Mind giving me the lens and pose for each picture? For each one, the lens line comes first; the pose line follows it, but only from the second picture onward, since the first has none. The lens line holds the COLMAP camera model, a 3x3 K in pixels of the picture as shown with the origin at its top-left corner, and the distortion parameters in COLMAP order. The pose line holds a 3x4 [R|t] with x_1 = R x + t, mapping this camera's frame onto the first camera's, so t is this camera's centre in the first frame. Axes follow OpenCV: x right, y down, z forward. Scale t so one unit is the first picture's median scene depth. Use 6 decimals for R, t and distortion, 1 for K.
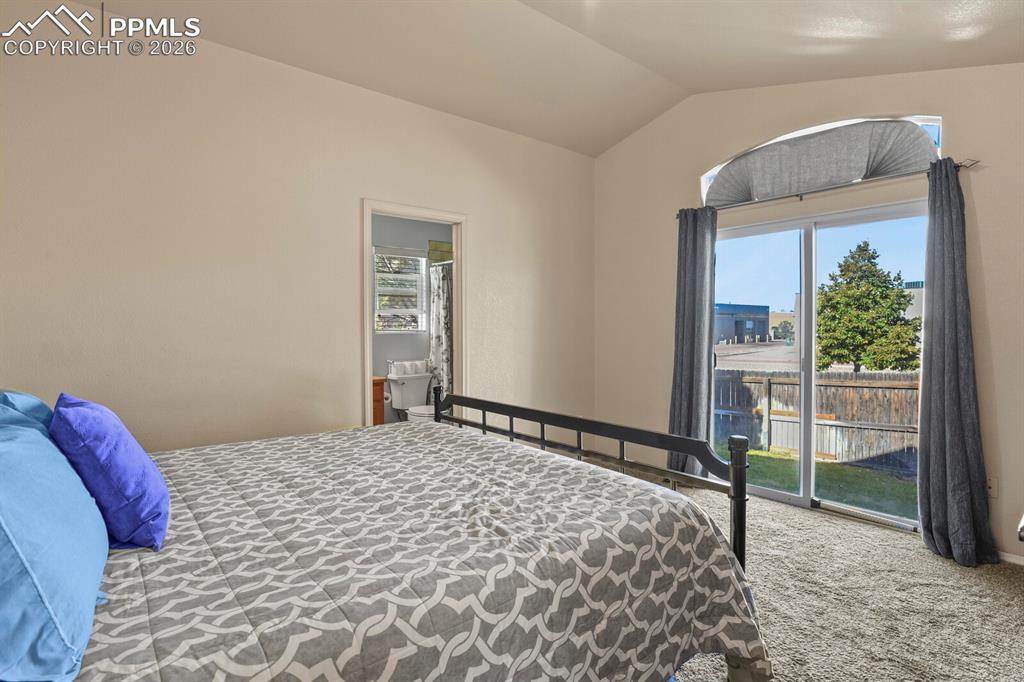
lens RADIAL K [[500.5, 0, 512.1], [0, 500.5, 347.9], [0, 0, 1]] dist [-0.002793, -0.009515]
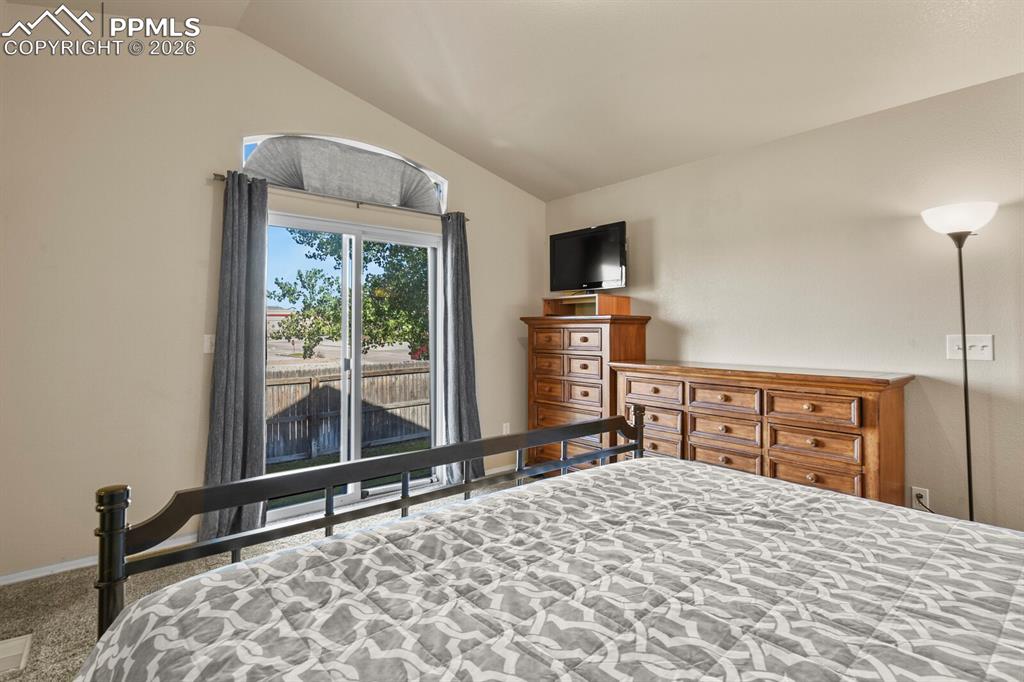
lens RADIAL K [[502.2, 0, 507.2], [0, 502.2, 335.2], [0, 0, 1]] dist [-0.004967, -0.001180]
pose [[-0.001257, -0.013045, 0.999914, -0.506821], [0.044821, 0.998909, 0.013088, -0.027166], [-0.998994, 0.044833, -0.000671, 0.725999]]
